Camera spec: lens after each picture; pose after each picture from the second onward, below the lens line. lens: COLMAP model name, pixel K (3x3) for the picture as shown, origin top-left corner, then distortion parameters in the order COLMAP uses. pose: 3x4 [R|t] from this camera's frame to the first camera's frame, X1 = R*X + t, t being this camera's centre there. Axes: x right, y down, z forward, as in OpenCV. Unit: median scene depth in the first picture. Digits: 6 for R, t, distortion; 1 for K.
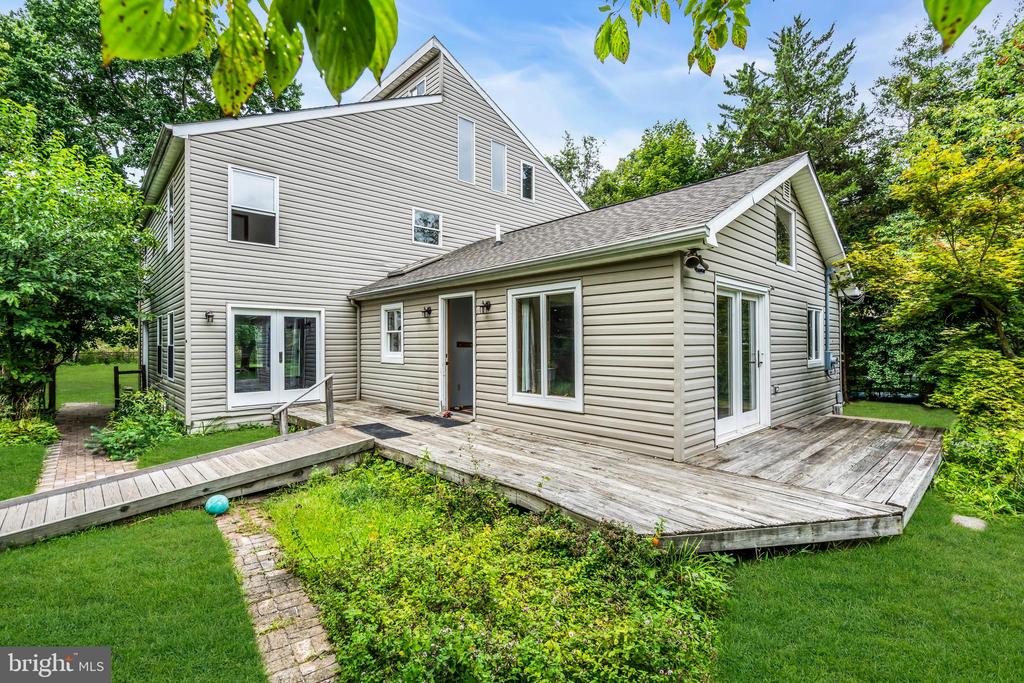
lens RADIAL K [[458.2, 0, 512.0], [0, 458.2, 341.5], [0, 0, 1]] dist [-0.023011, 0.010633]
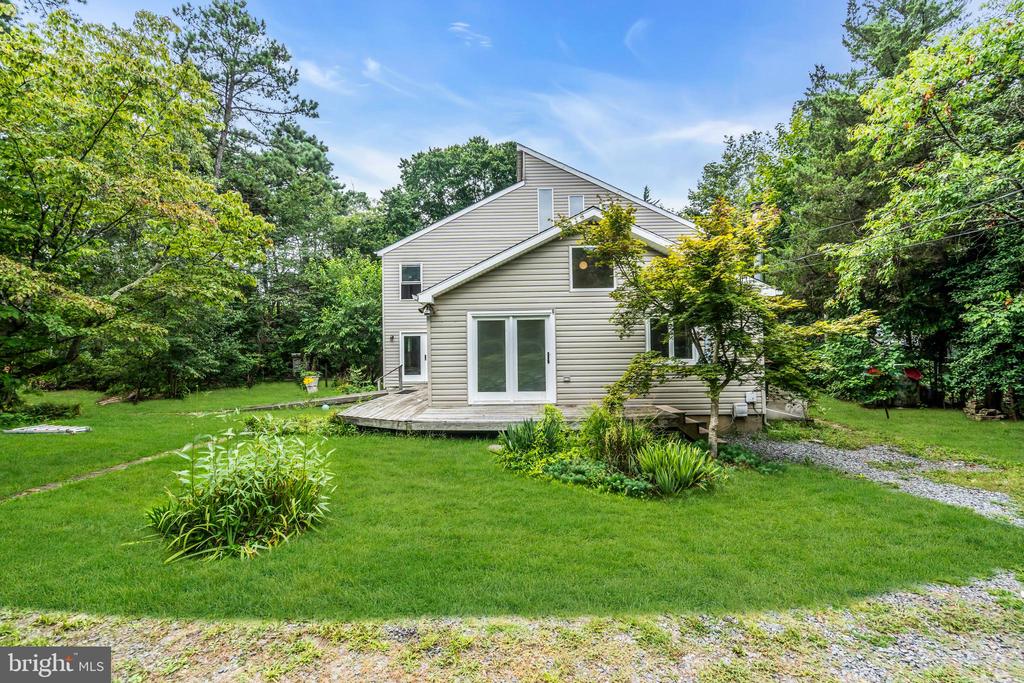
lens RADIAL K [[458.2, 0, 512.0], [0, 458.2, 341.5], [0, 0, 1]] dist [-0.023011, 0.010633]
pose [[0.718662, -0.022263, -0.695003, 1.283338], [0.015511, 0.999752, -0.015987, 0.005767], [0.695187, 0.000709, 0.718829, -0.138725]]
